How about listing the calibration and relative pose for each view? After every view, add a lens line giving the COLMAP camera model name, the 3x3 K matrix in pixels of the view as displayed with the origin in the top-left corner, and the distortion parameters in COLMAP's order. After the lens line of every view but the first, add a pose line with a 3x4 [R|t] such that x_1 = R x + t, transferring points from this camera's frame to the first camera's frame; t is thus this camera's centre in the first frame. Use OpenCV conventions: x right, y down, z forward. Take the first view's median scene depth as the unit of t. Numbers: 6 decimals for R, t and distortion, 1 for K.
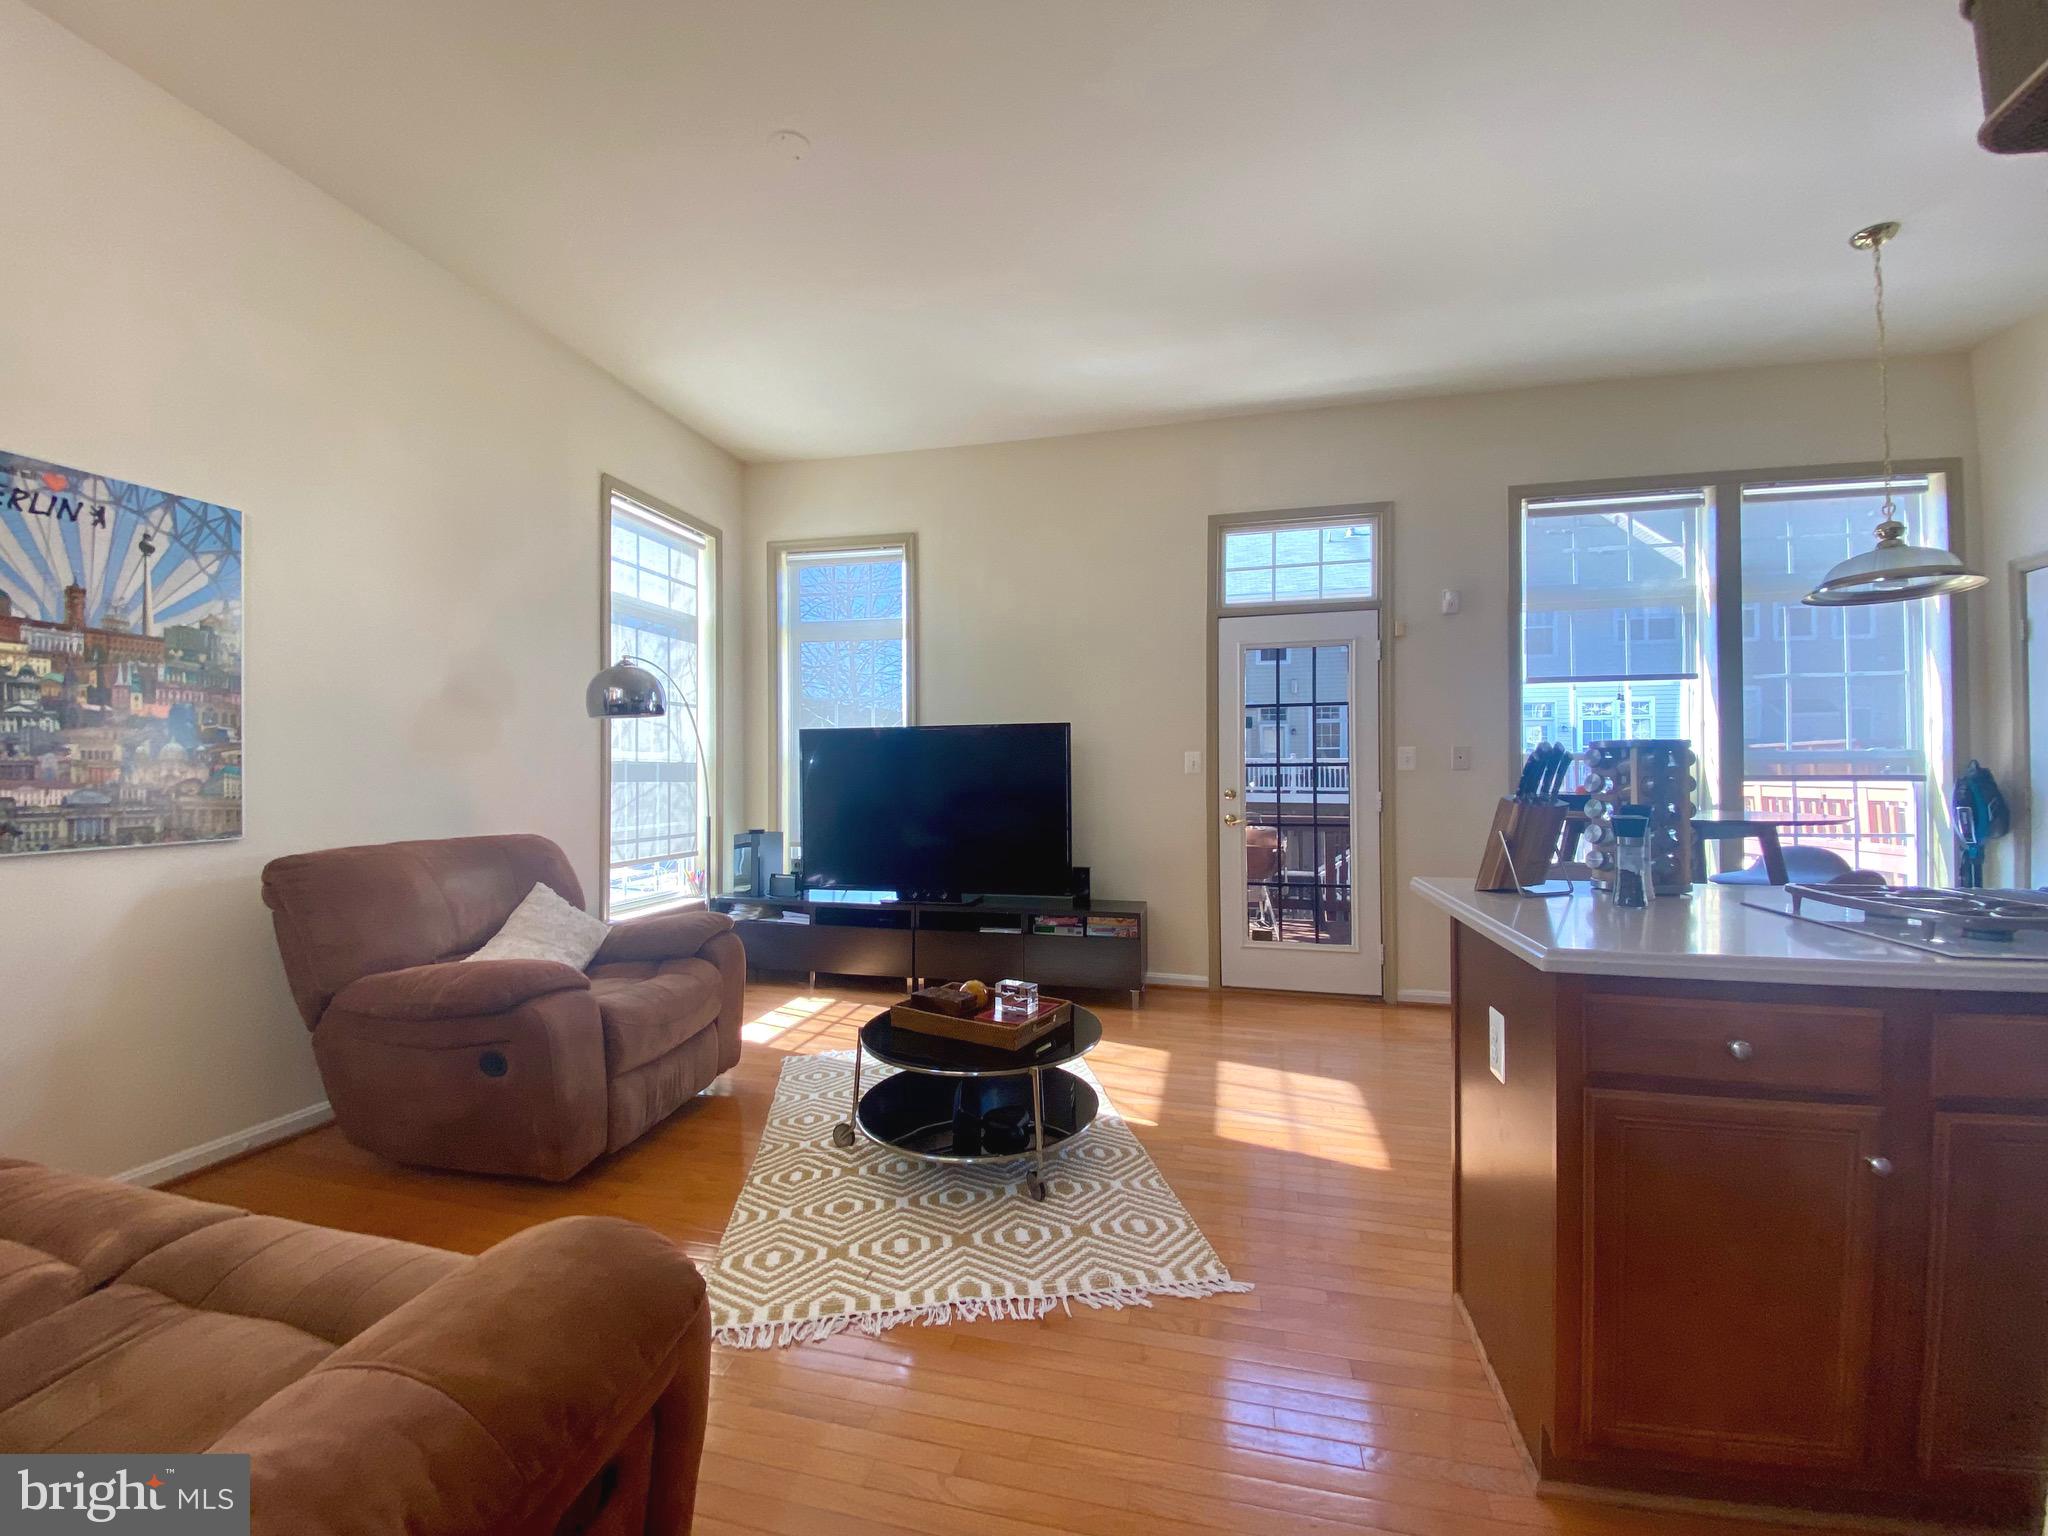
lens RADIAL K [[837.2, 0, 1017.4], [0, 837.2, 768.0], [0, 0, 1]] dist [-0.001791, -0.007336]
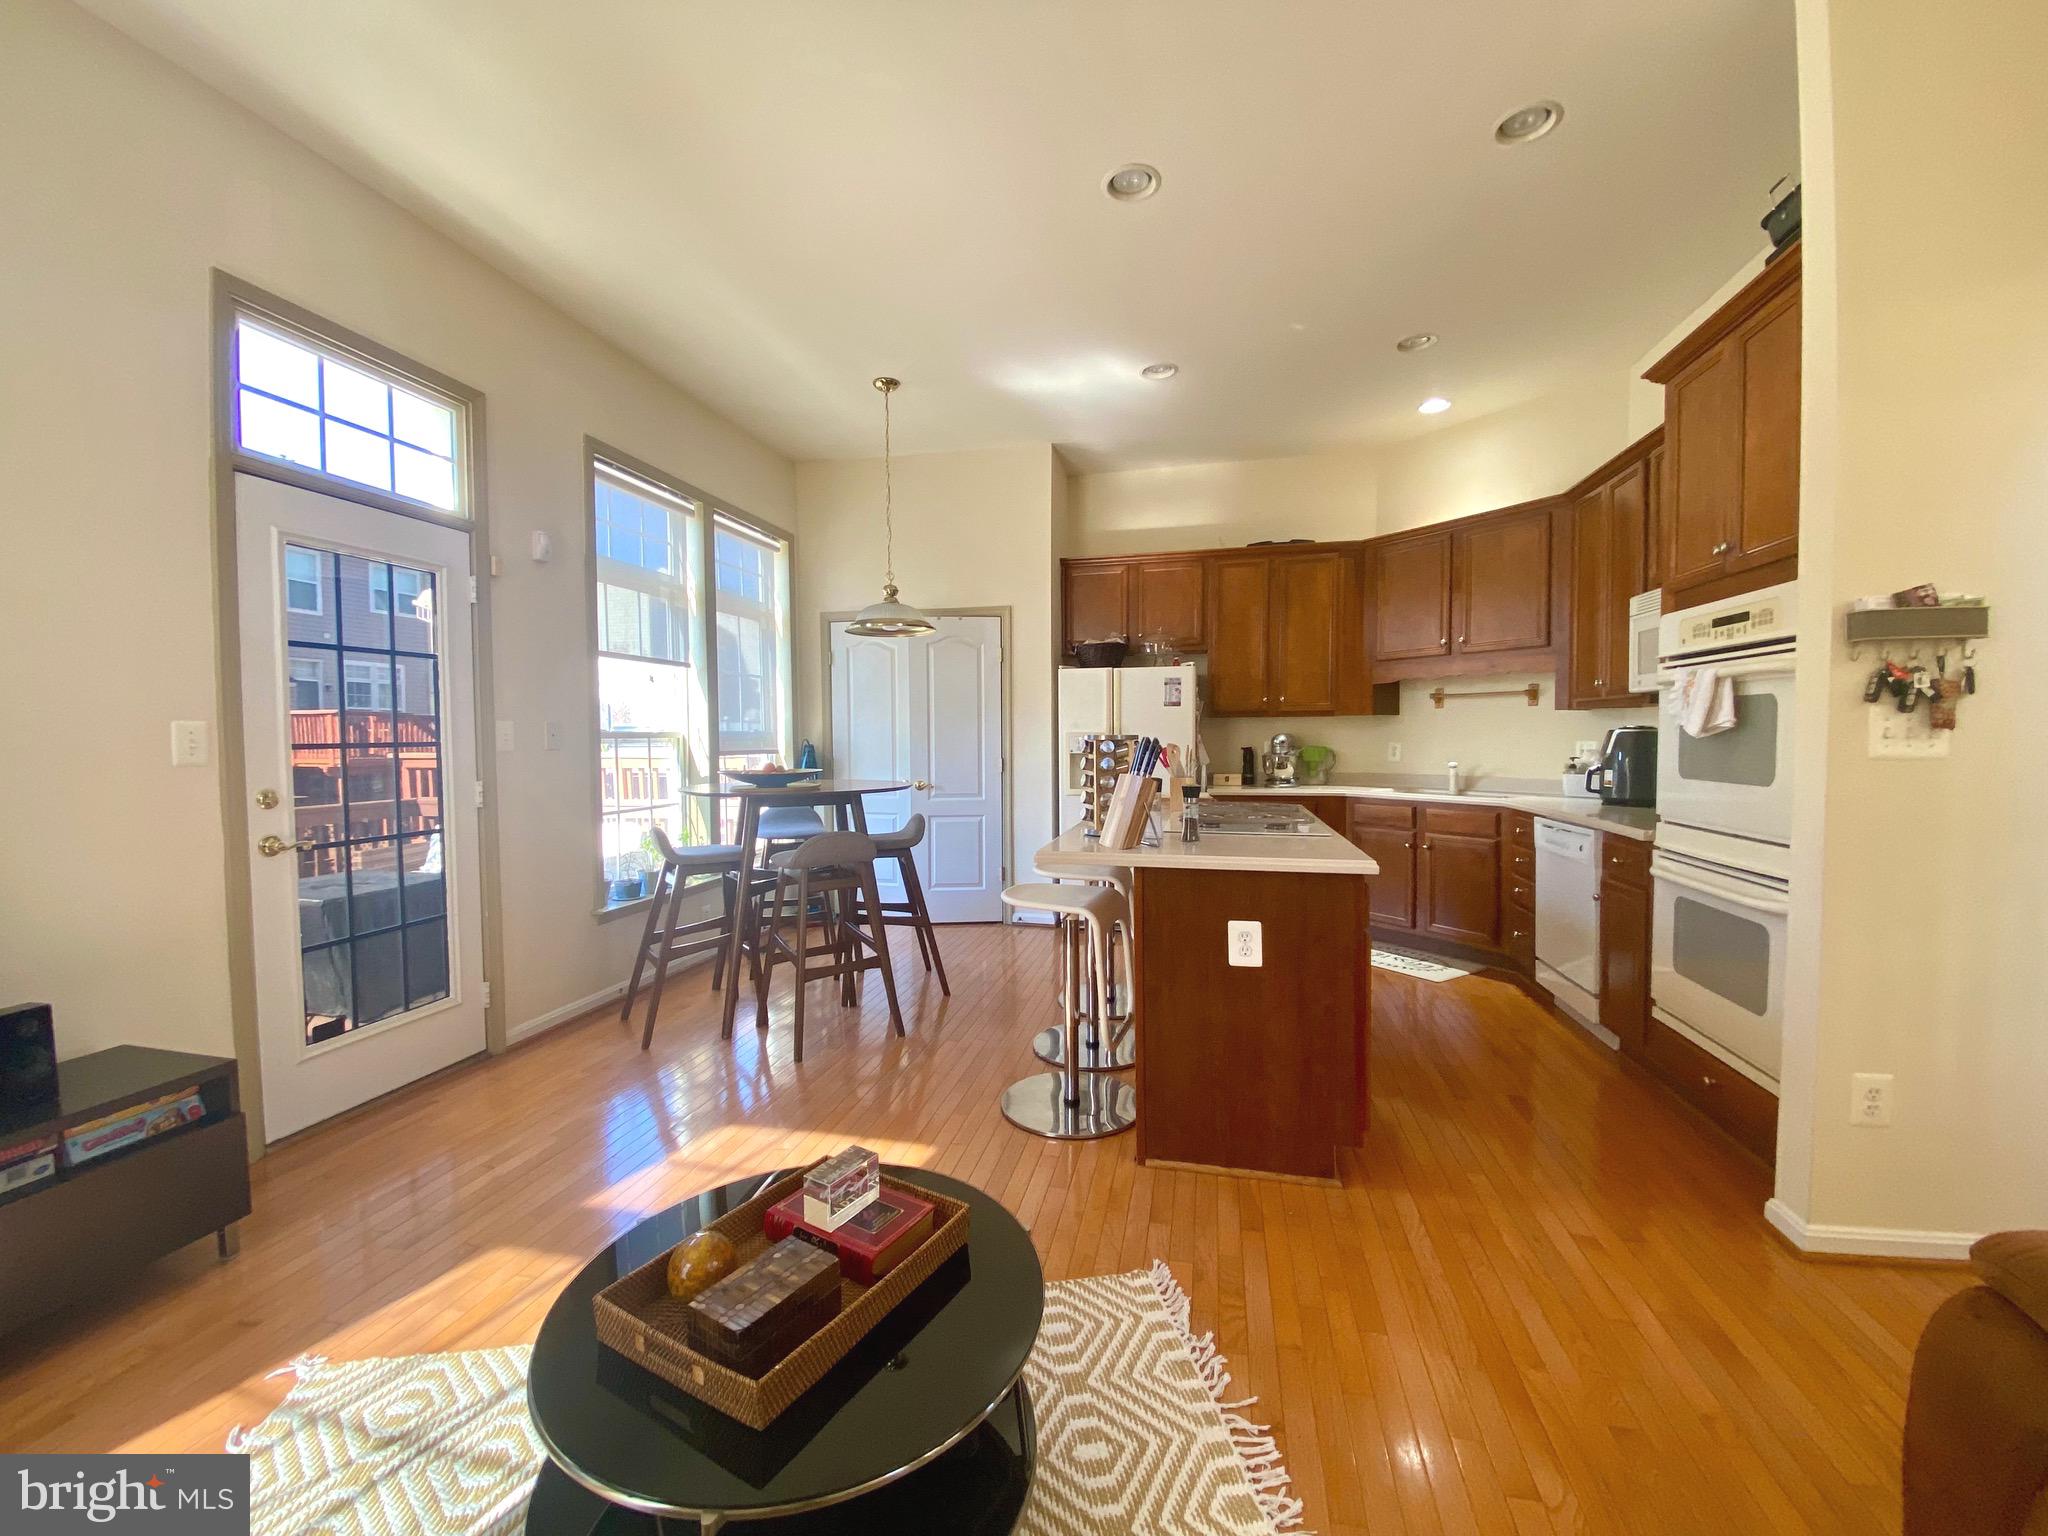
lens RADIAL K [[837.2, 0, 1022.2], [0, 837.2, 769.5], [0, 0, 1]] dist [-0.001791, -0.007336]
pose [[-0.030475, -0.036856, 0.998856, -0.345795], [-0.003147, 0.999319, 0.036777, -0.011911], [-0.999531, -0.002022, -0.030570, 0.572484]]
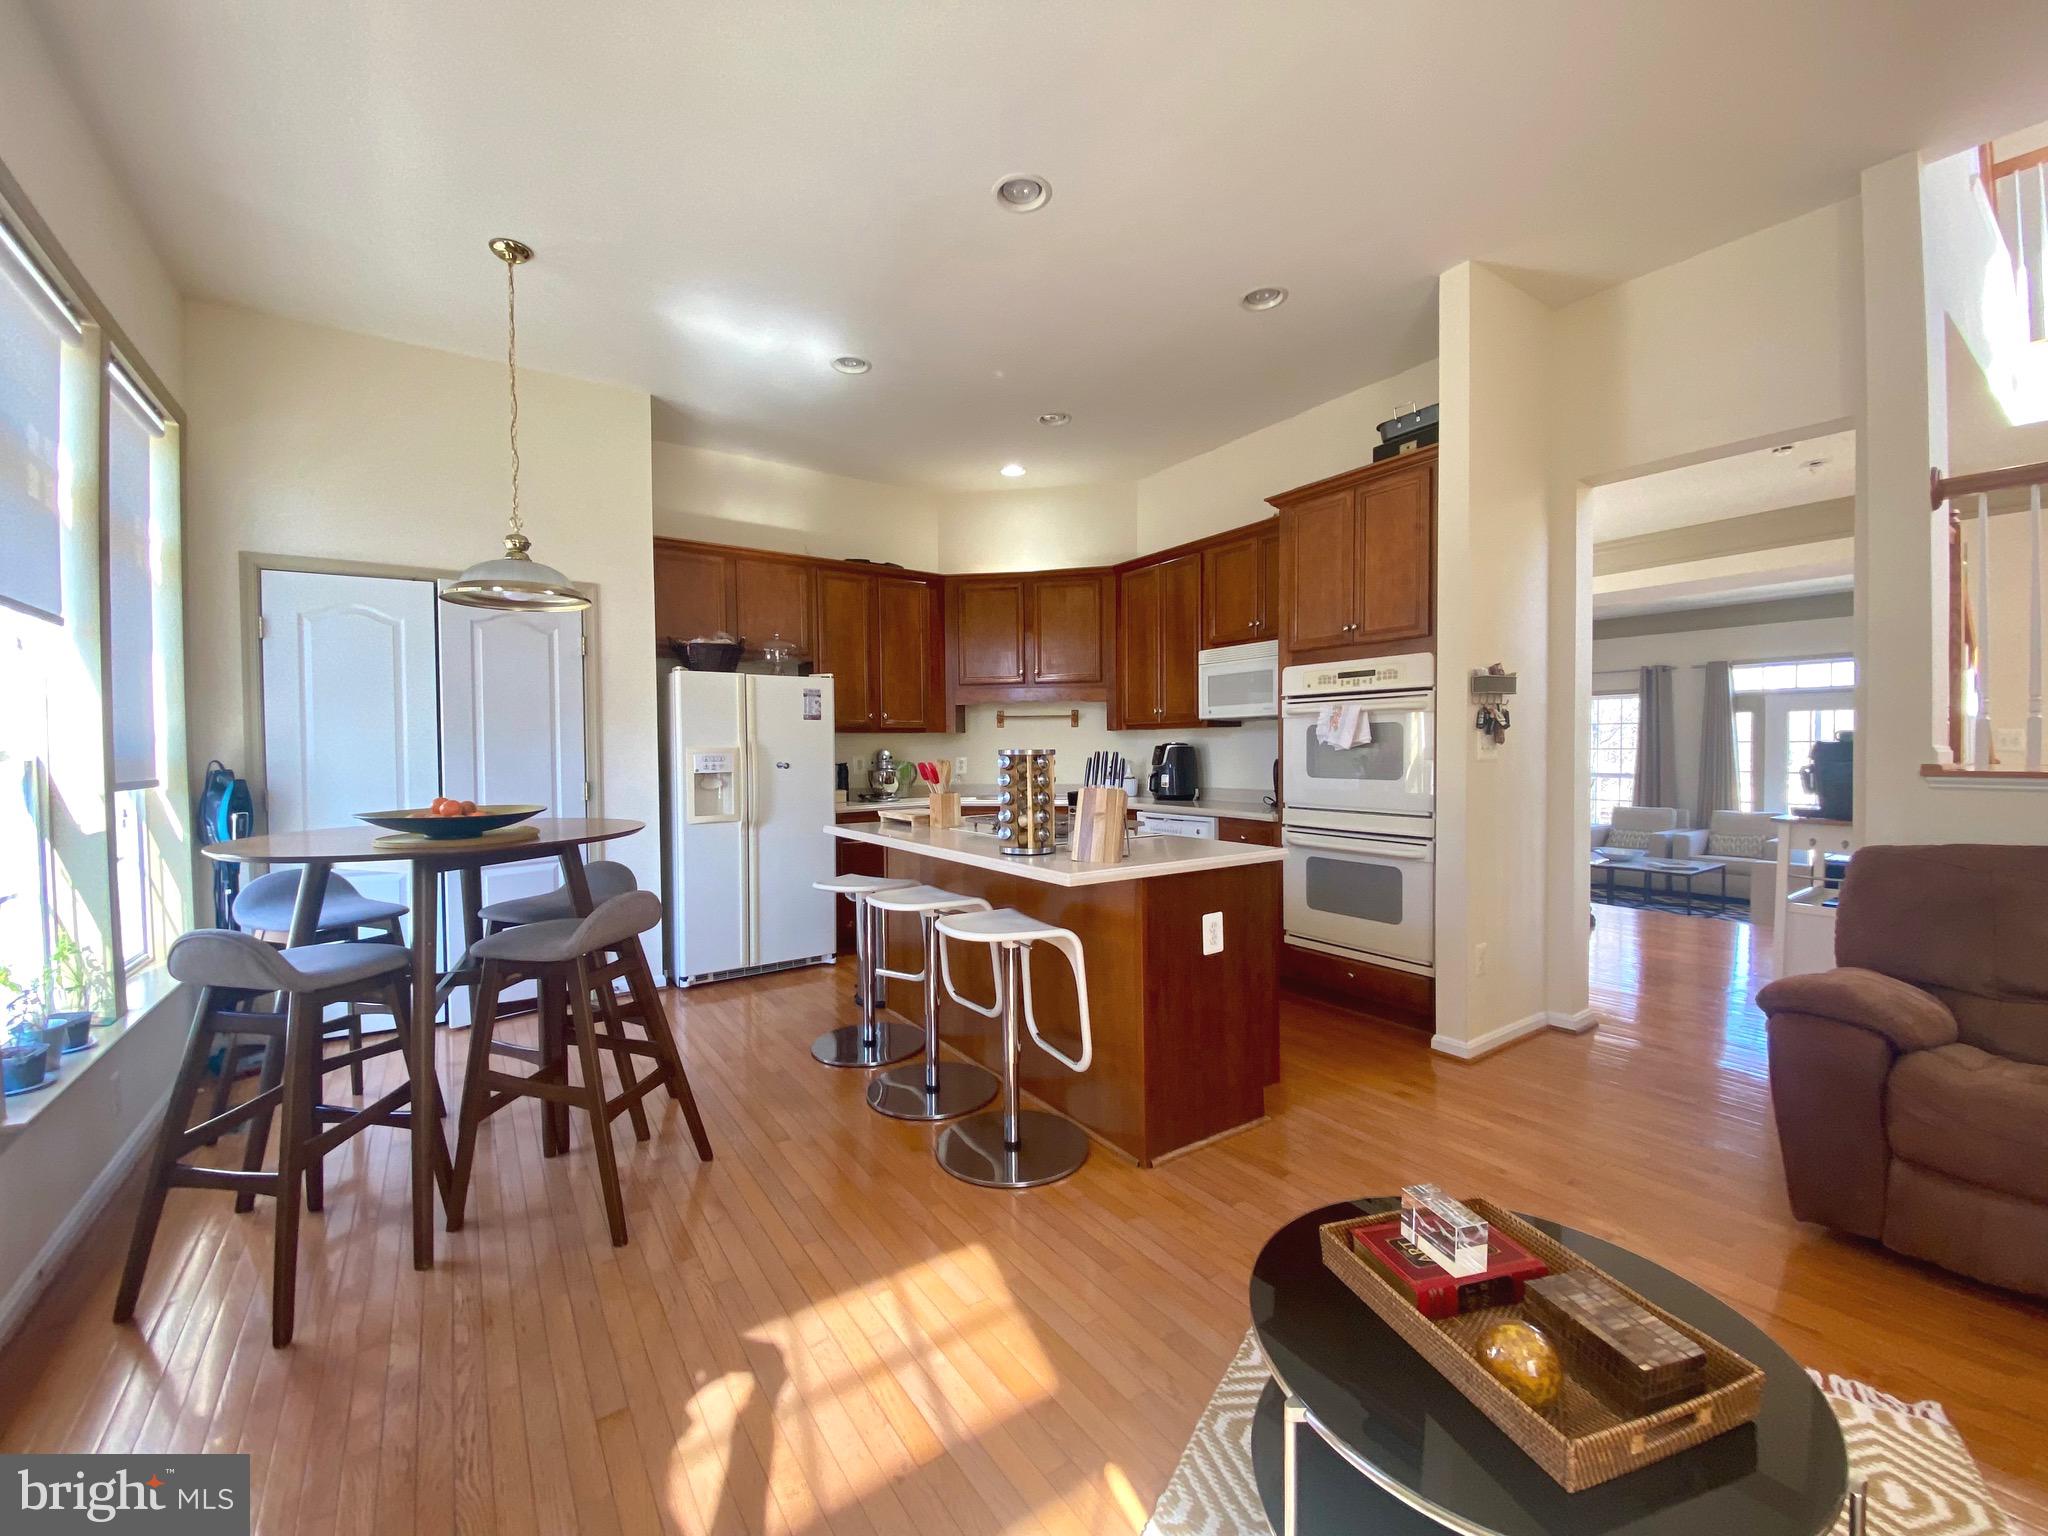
lens RADIAL K [[837.2, 0, 1016.3], [0, 837.2, 766.4], [0, 0, 1]] dist [-0.001791, -0.007336]
pose [[-0.758624, -0.003655, 0.651519, -0.085269], [0.004030, 0.999939, 0.010302, -0.007363], [-0.651517, 0.010441, -0.758562, 0.991657]]
